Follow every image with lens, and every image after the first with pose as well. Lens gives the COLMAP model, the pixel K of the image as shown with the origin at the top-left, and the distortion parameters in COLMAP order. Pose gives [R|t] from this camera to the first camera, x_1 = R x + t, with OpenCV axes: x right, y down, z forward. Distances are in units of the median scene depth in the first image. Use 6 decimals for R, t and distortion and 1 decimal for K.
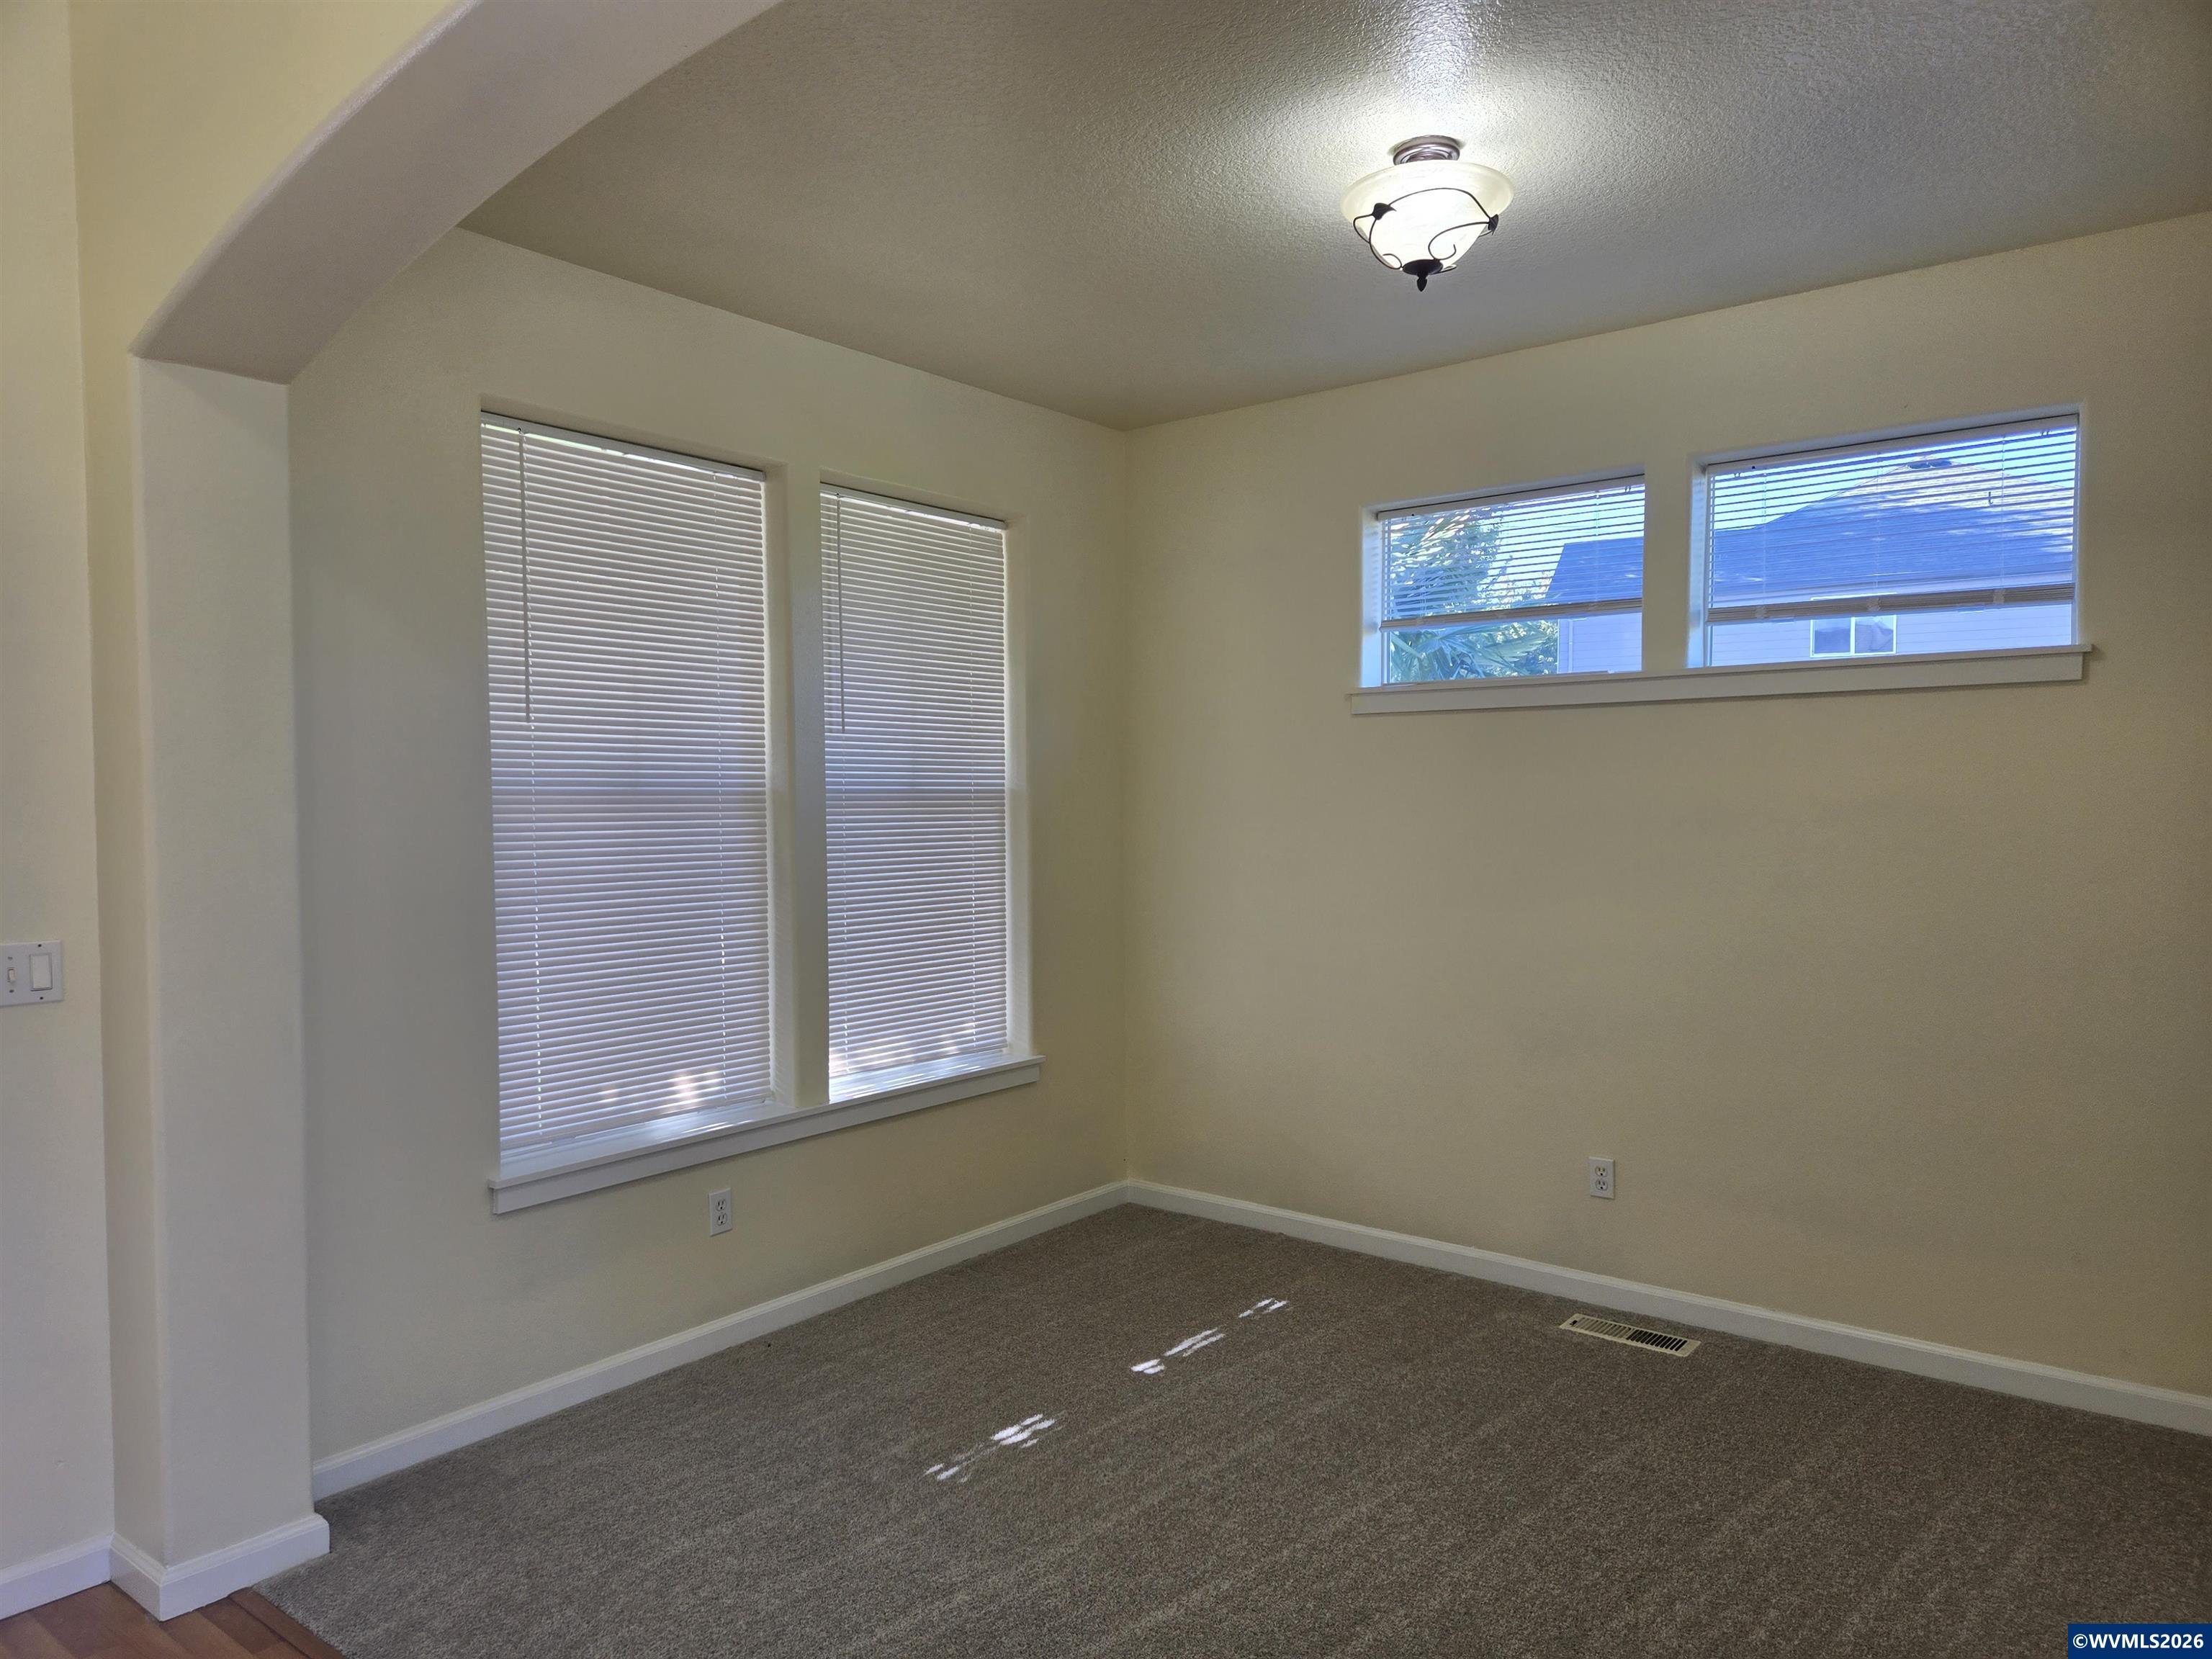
lens RADIAL K [[1474.3, 0, 1106.0], [0, 1474.3, 829.5], [0, 0, 1]] dist [0.002492, -0.000985]
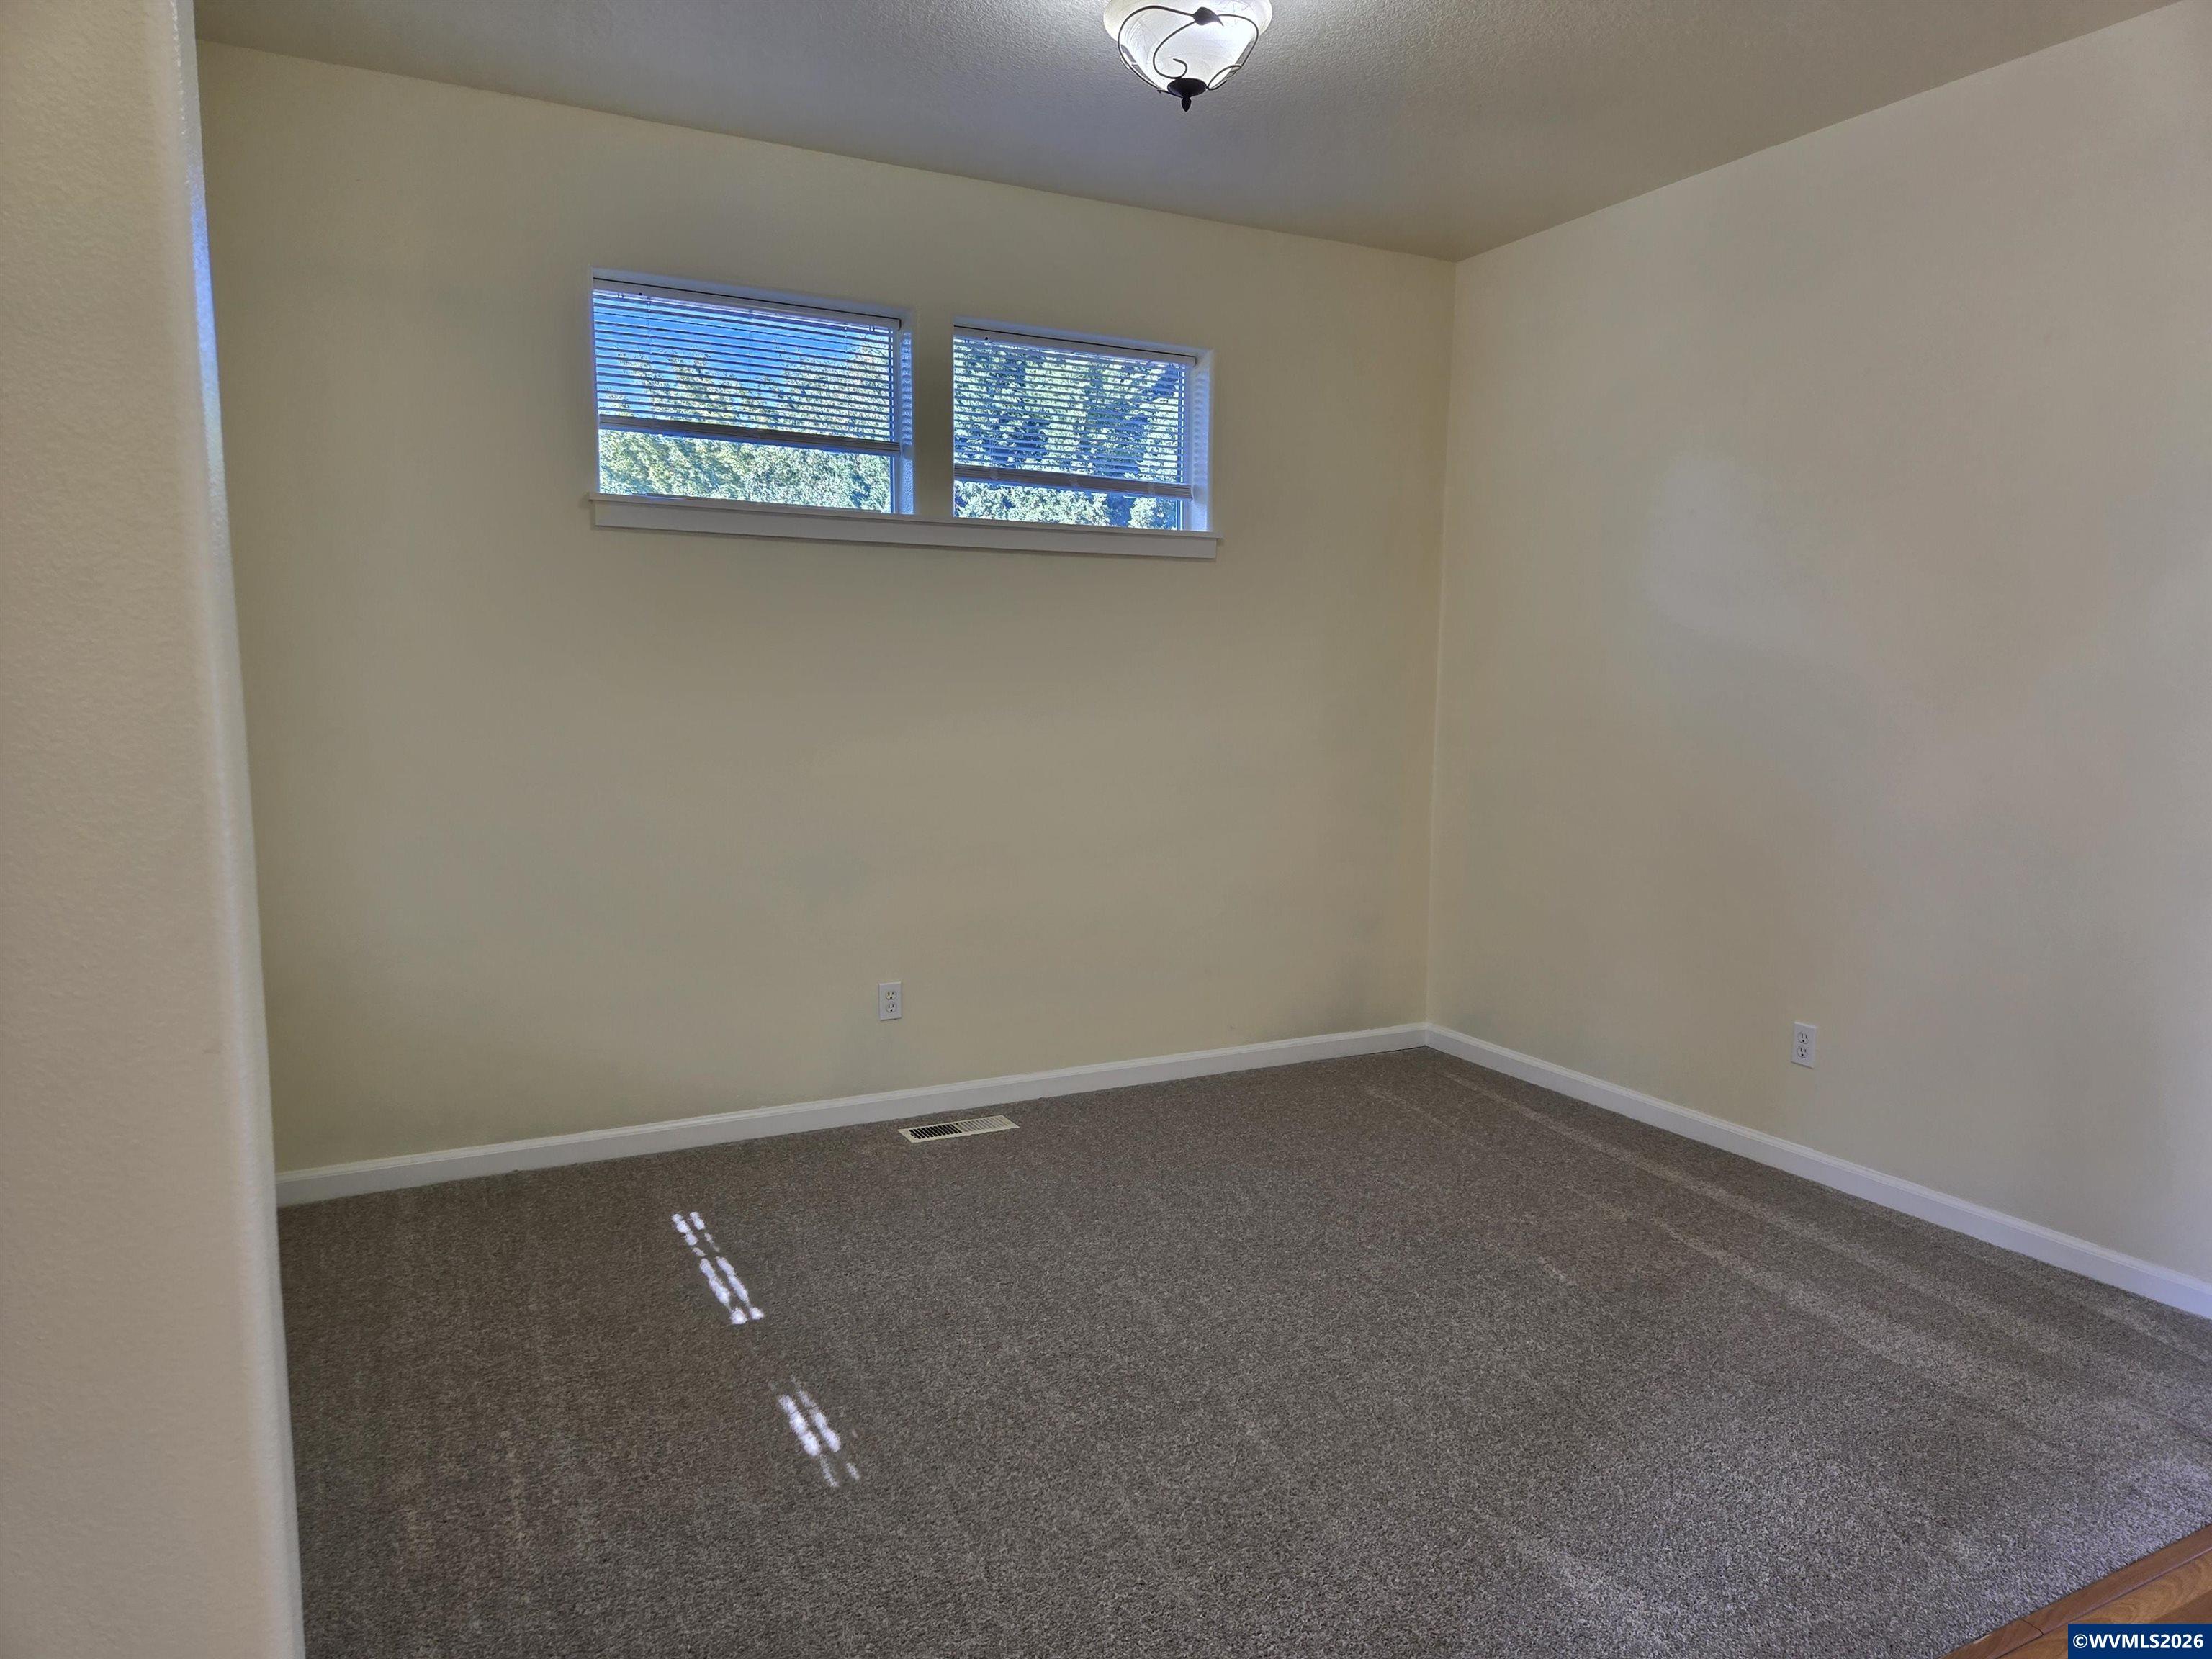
lens RADIAL K [[1474.3, 0, 1106.0], [0, 1474.3, 829.5], [0, 0, 1]] dist [0.002492, -0.000985]
pose [[0.372476, -0.104822, 0.922103, -0.561575], [-0.001920, 0.993512, 0.113715, -0.005059], [-0.928040, -0.044126, 0.369858, 0.473742]]
